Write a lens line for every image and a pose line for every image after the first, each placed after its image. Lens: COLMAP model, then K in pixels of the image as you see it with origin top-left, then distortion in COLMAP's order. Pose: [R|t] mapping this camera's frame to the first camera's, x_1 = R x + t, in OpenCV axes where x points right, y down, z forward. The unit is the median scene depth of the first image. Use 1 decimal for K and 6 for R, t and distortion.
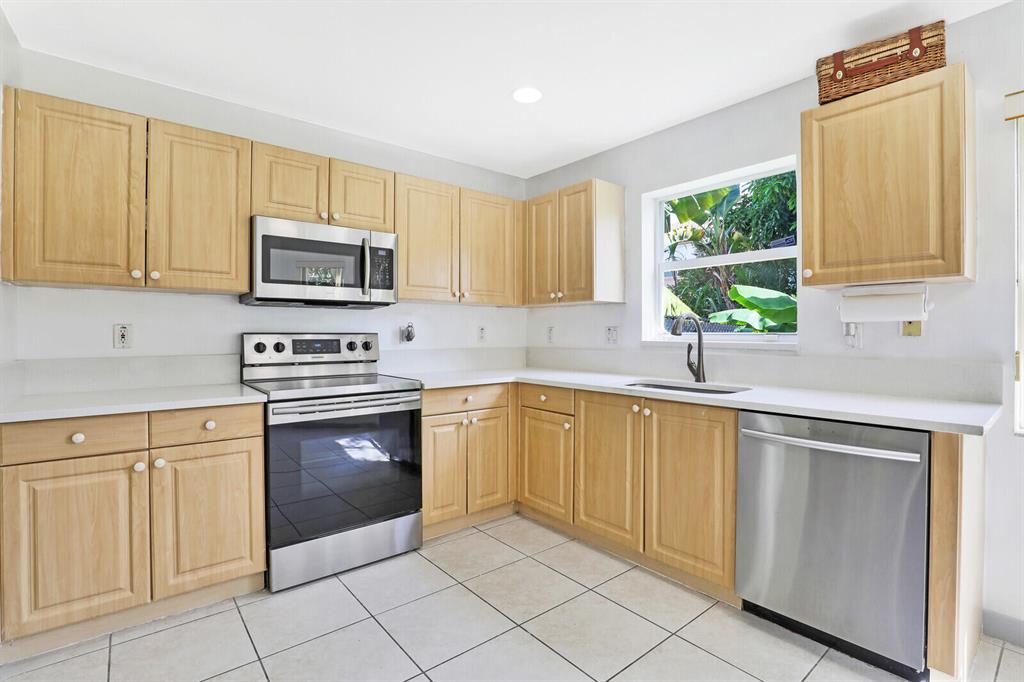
lens RADIAL K [[482.3, 0, 514.5], [0, 482.3, 334.6], [0, 0, 1]] dist [-0.025991, 0.002543]
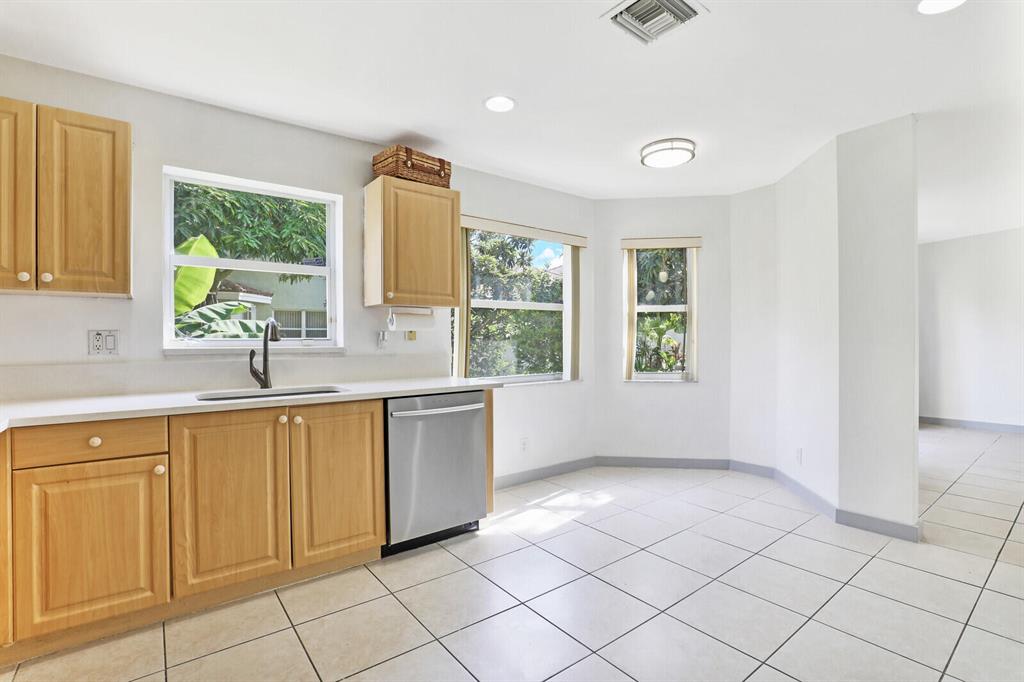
lens RADIAL K [[482.3, 0, 513.2], [0, 482.3, 342.8], [0, 0, 1]] dist [-0.025991, 0.002543]
pose [[0.022181, -0.009305, 0.999711, -0.680356], [0.005813, 0.999941, 0.009178, -0.001358], [-0.999737, 0.005608, 0.022233, 0.542029]]
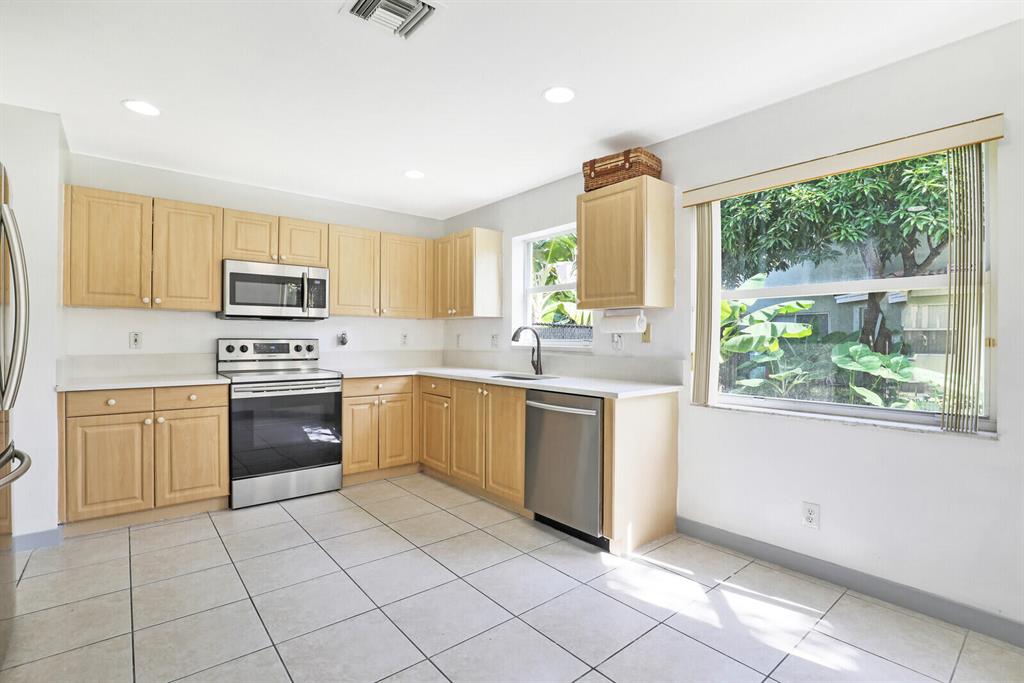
lens RADIAL K [[482.3, 0, 510.4], [0, 482.3, 340.2], [0, 0, 1]] dist [-0.025991, 0.002543]
pose [[0.999989, 0.003681, -0.002928, 0.354837], [-0.003683, 0.999993, -0.000864, -0.000792], [0.002924, 0.000875, 0.999995, -0.488752]]
